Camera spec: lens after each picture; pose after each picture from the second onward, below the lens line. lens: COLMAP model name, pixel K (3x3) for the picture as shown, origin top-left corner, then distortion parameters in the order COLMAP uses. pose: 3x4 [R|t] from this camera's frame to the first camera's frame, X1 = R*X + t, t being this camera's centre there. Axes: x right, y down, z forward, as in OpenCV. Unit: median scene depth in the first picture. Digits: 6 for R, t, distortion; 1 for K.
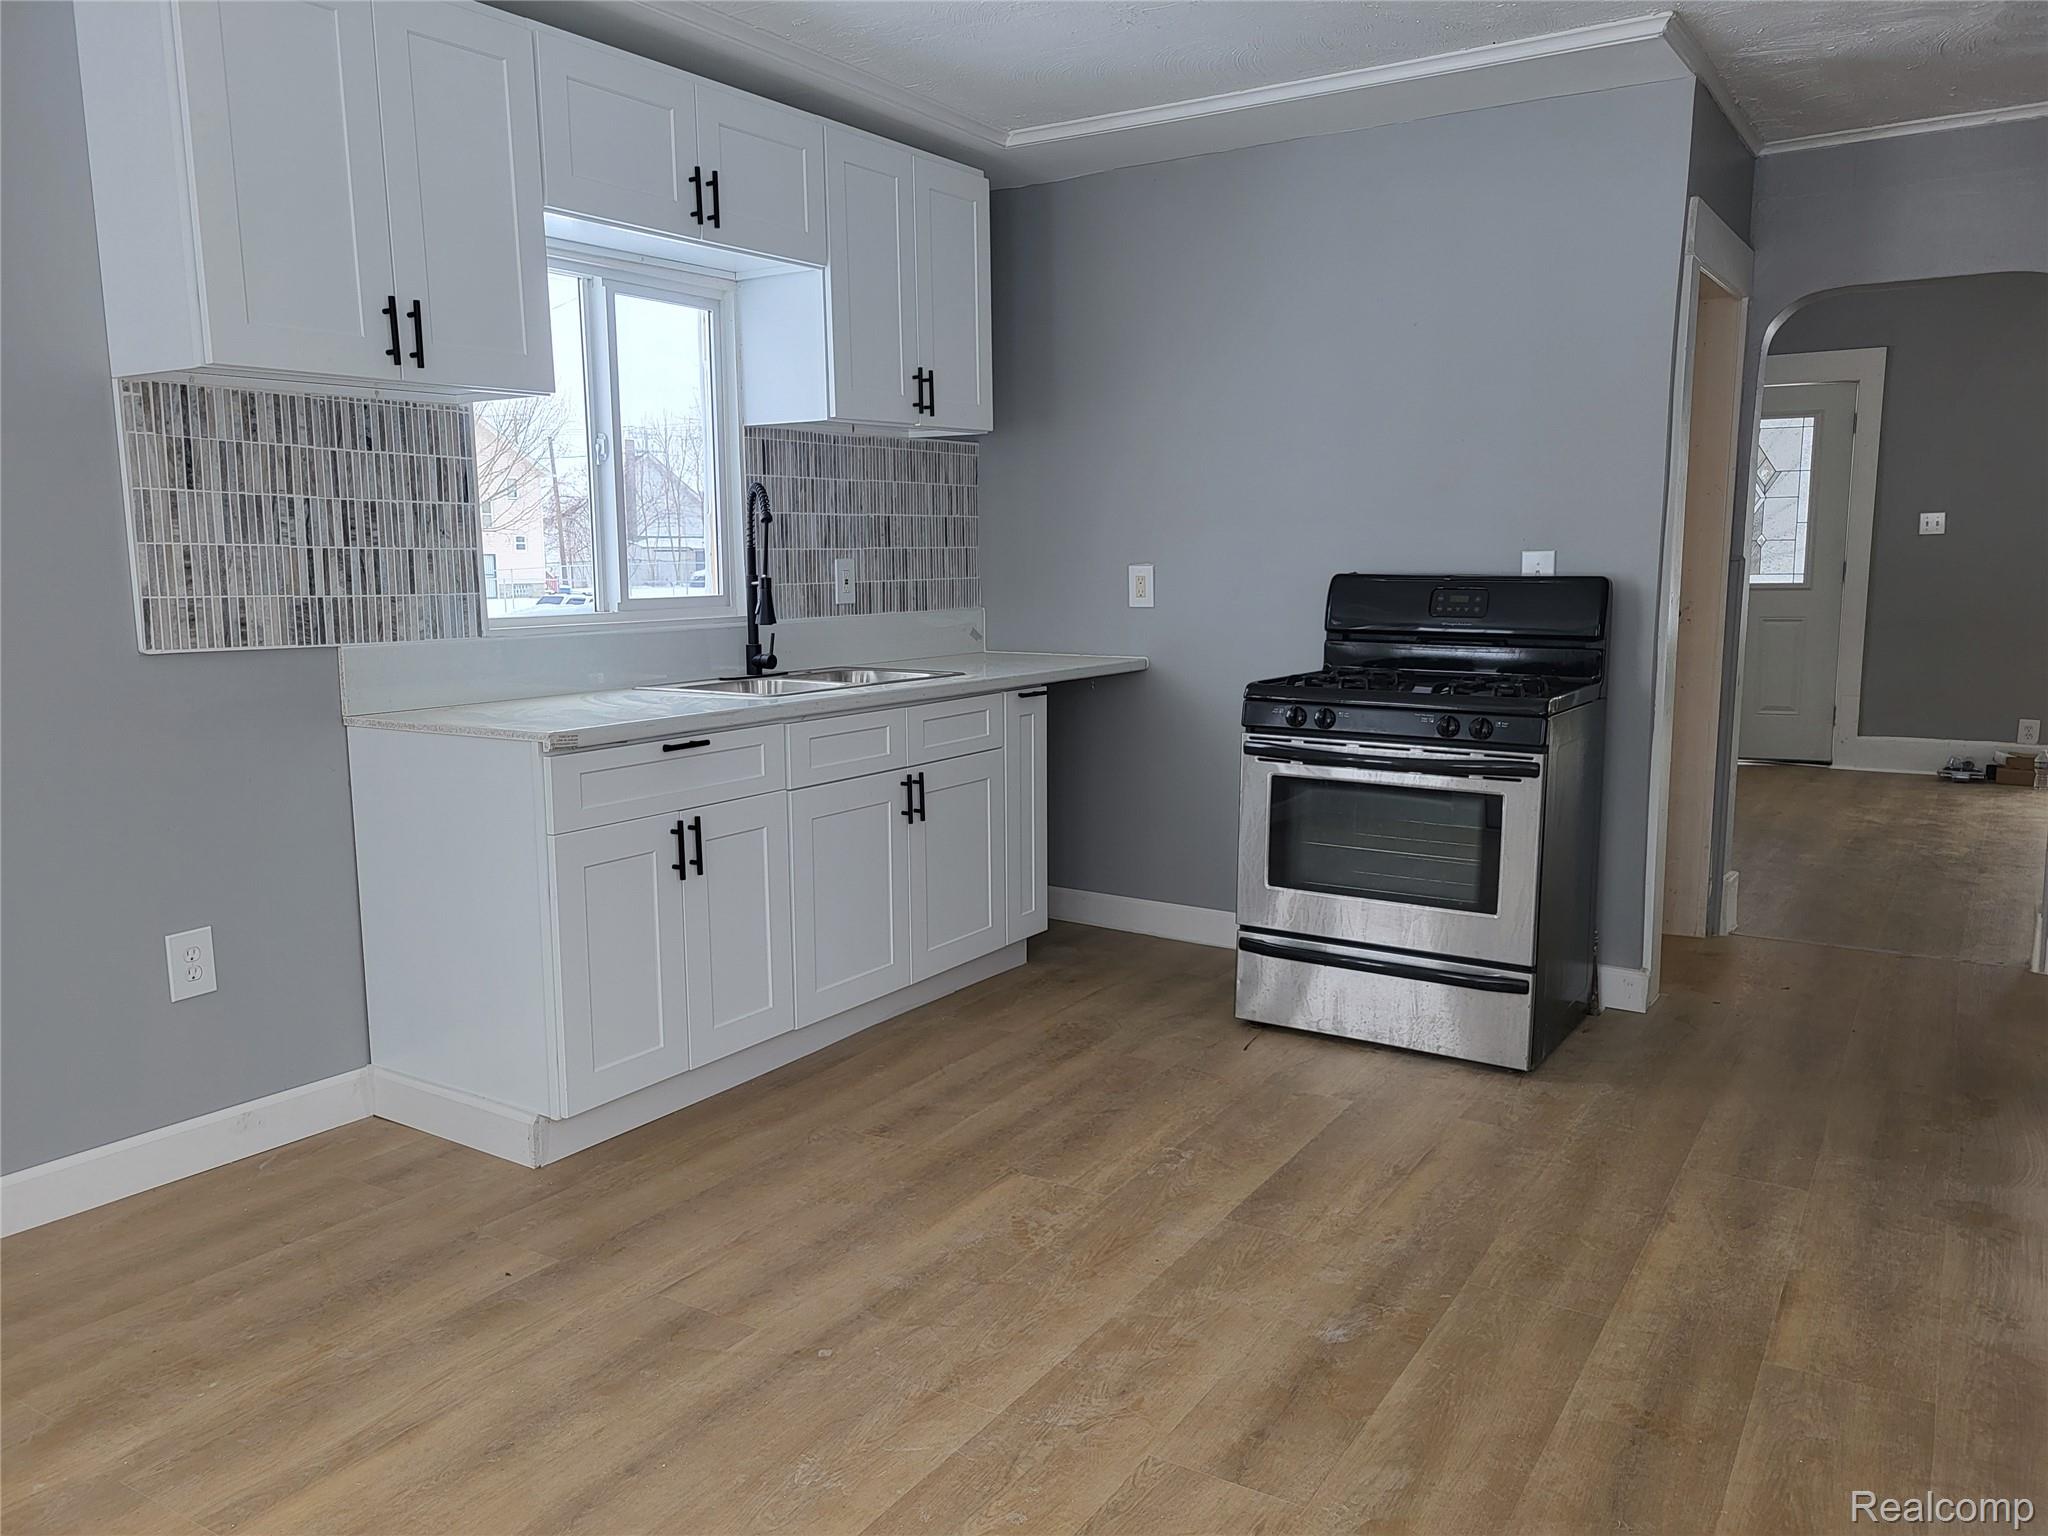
lens RADIAL K [[1524.2, 0, 1012.3], [0, 1524.2, 771.0], [0, 0, 1]] dist [0.000836, 0.002326]
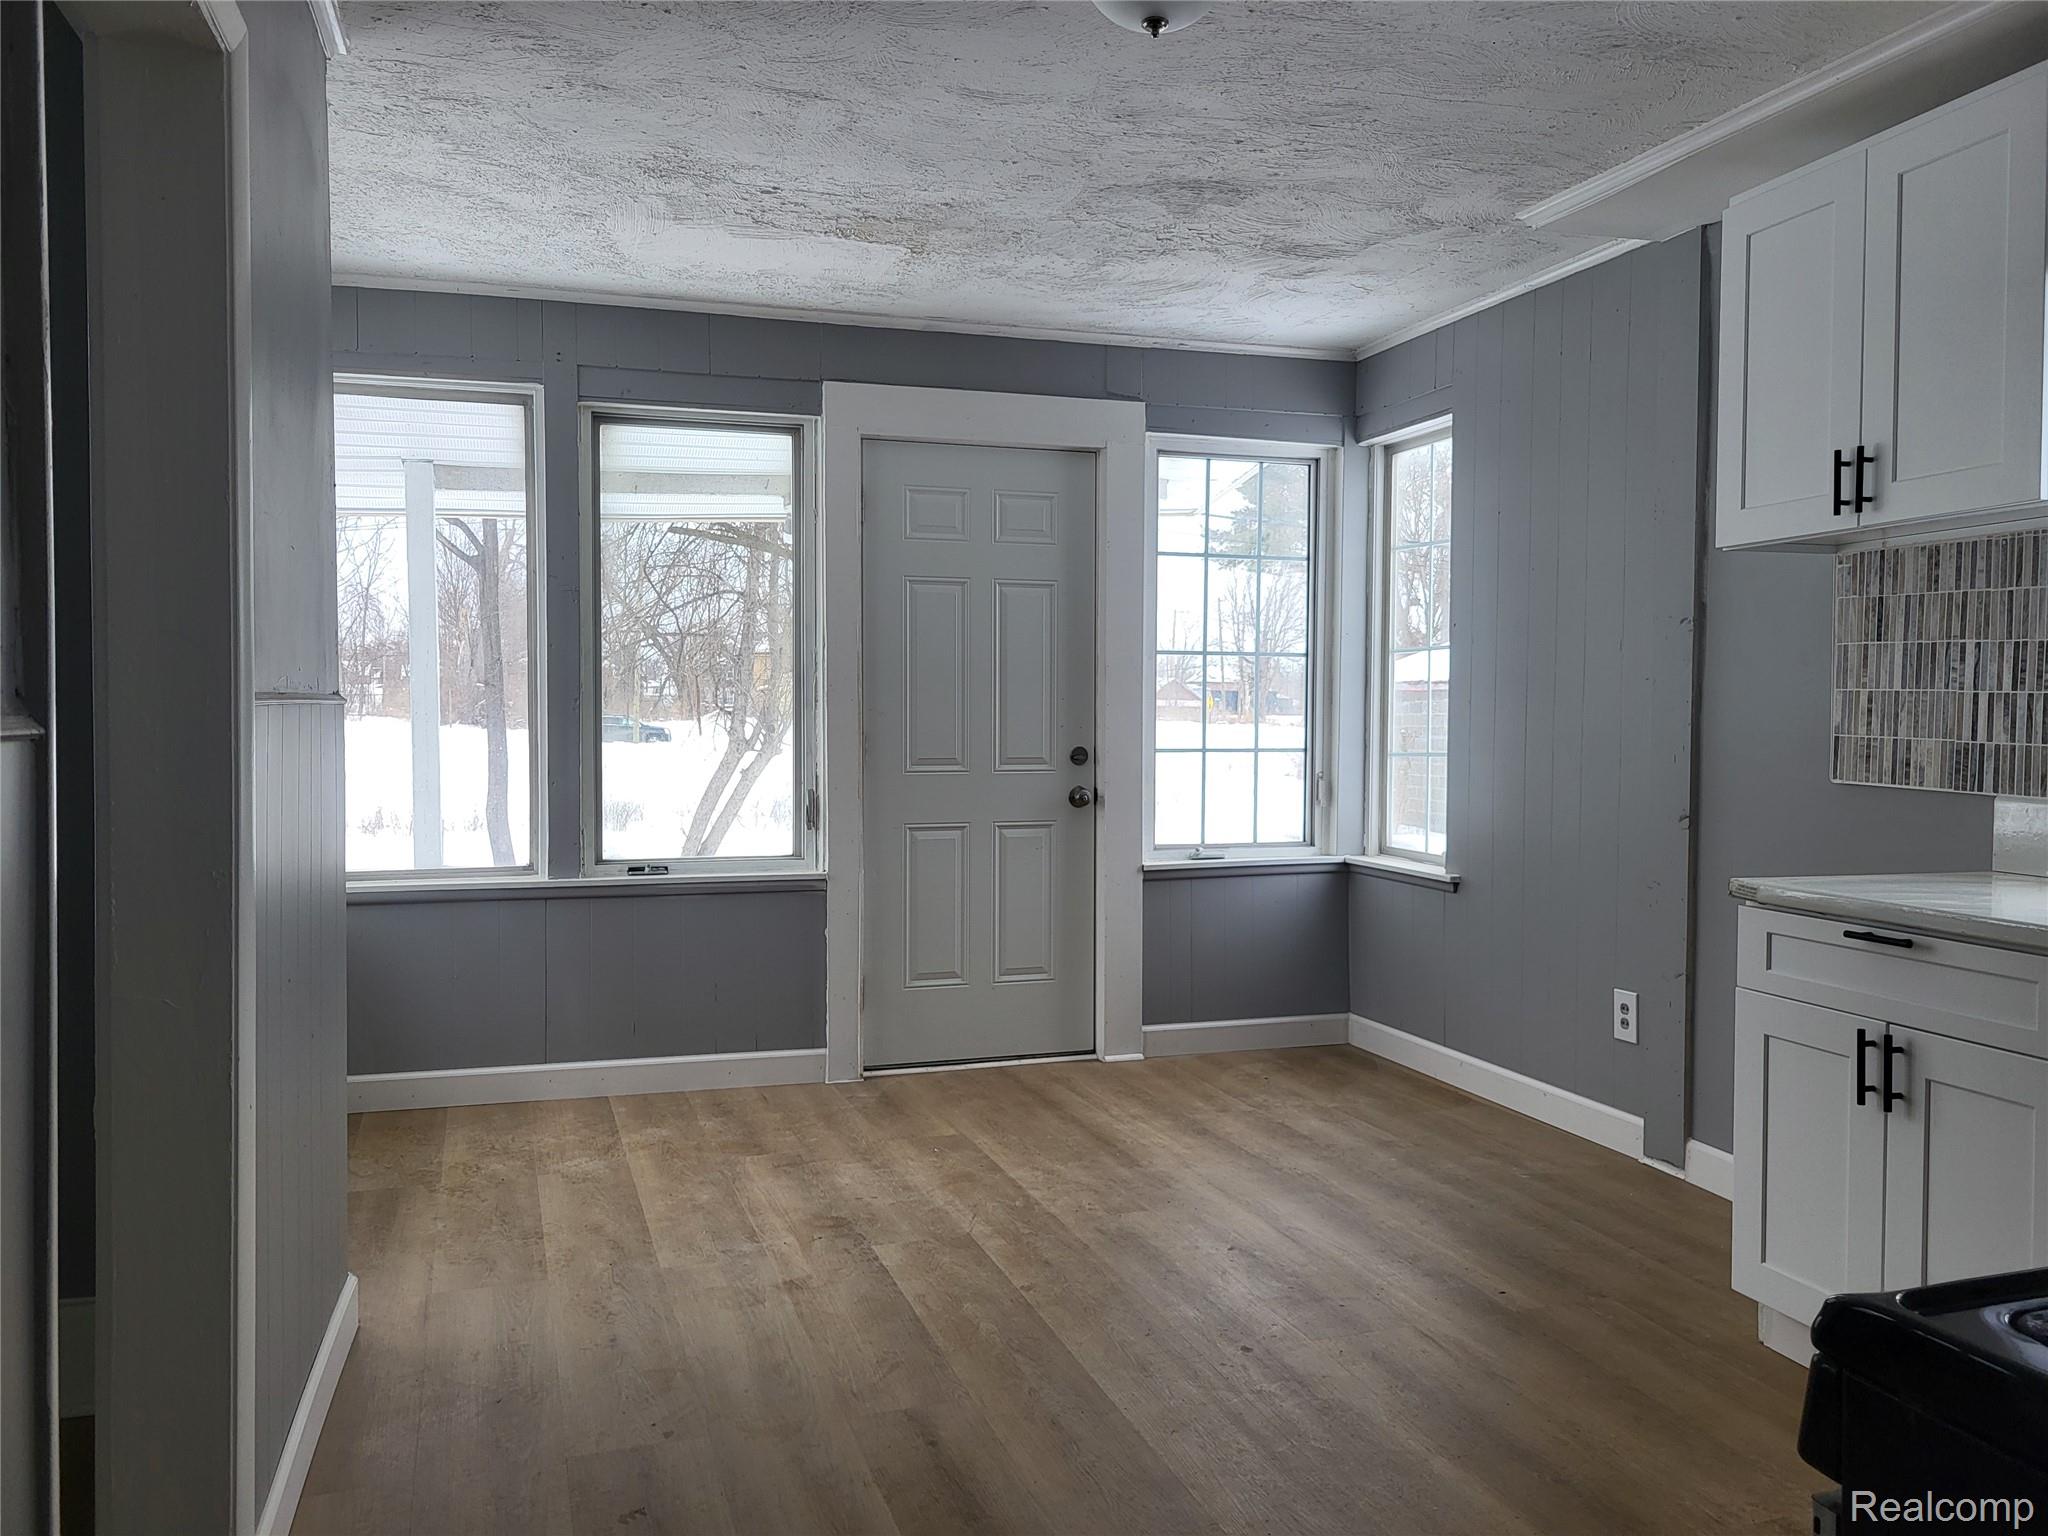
lens RADIAL K [[1524.2, 0, 1014.8], [0, 1524.2, 761.7], [0, 0, 1]] dist [0.000836, 0.002326]
pose [[-0.636224, 0.034570, -0.770730, 0.701936], [-0.106157, 0.985571, 0.131837, -0.170549], [0.764166, 0.165696, -0.623374, 1.176544]]
